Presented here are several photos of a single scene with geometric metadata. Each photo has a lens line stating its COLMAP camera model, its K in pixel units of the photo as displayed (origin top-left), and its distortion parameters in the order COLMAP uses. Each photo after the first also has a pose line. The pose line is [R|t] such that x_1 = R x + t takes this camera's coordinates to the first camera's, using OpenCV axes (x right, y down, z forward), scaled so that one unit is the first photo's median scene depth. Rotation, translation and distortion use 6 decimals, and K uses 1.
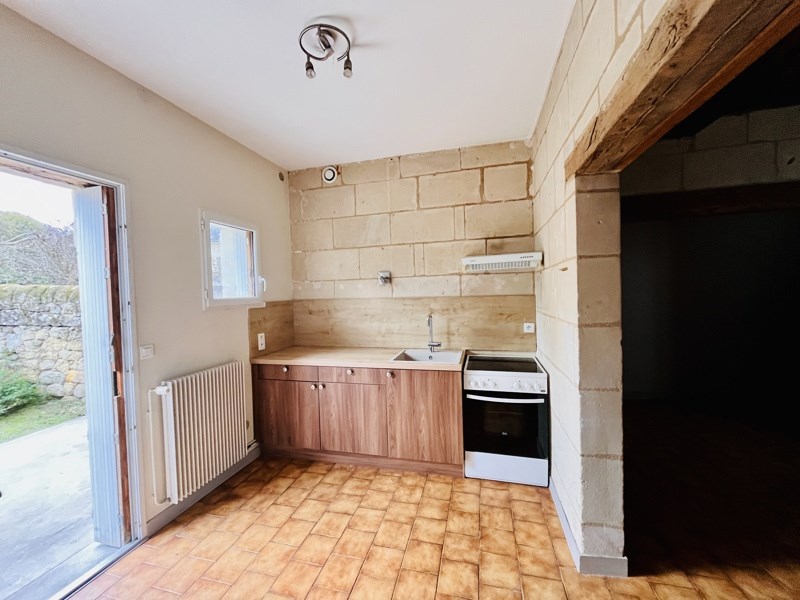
lens RADIAL K [[321.9, 0, 399.5], [0, 321.9, 301.1], [0, 0, 1]] dist [-0.000547, -0.000064]
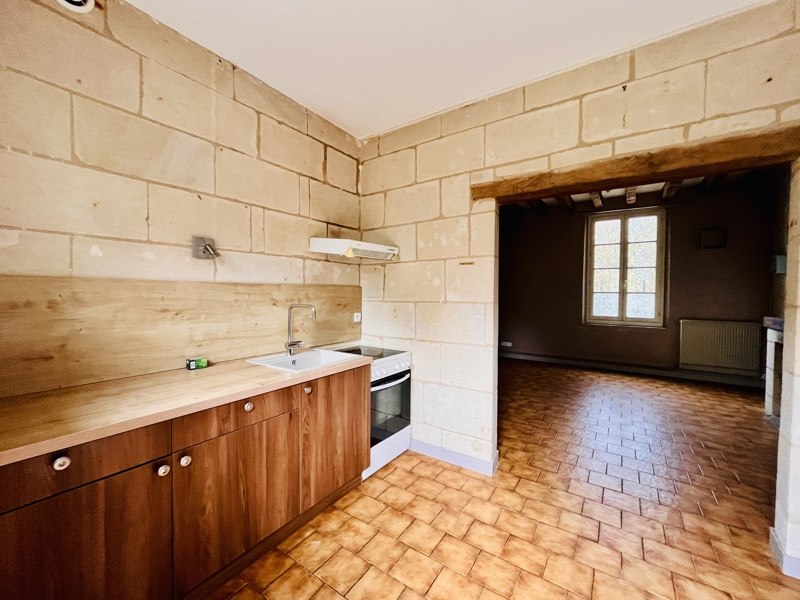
lens RADIAL K [[321.9, 0, 397.9], [0, 321.9, 300.8], [0, 0, 1]] dist [-0.000547, -0.000064]
pose [[0.341940, 0.005847, 0.939704, -0.581551], [0.013510, 0.999847, -0.011137, 0.046175], [-0.939625, 0.016503, 0.341809, 0.554347]]
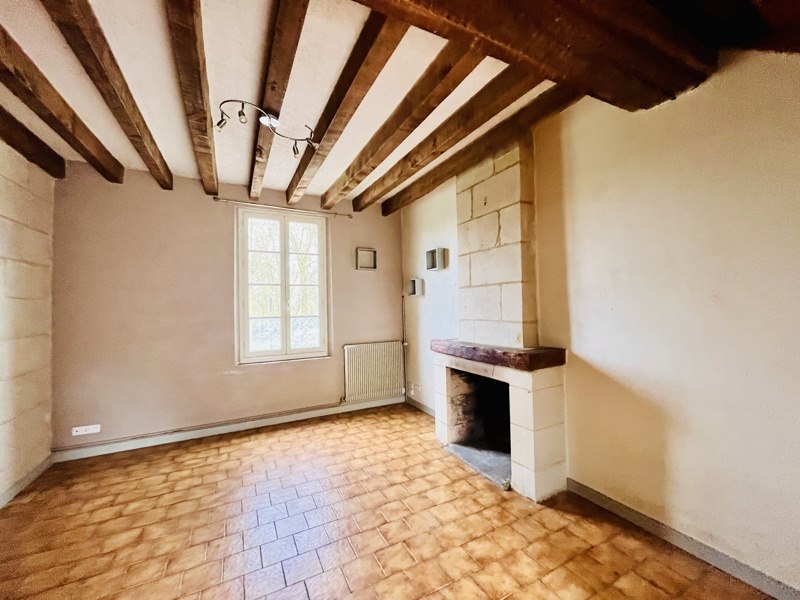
lens RADIAL K [[321.9, 0, 396.1], [0, 321.9, 303.5], [0, 0, 1]] dist [-0.000547, -0.000064]
pose [[-0.664369, 0.053685, 0.745474, -0.291060], [0.057804, 0.998120, -0.020364, 0.027452], [-0.745166, 0.029562, -0.666224, 0.551484]]
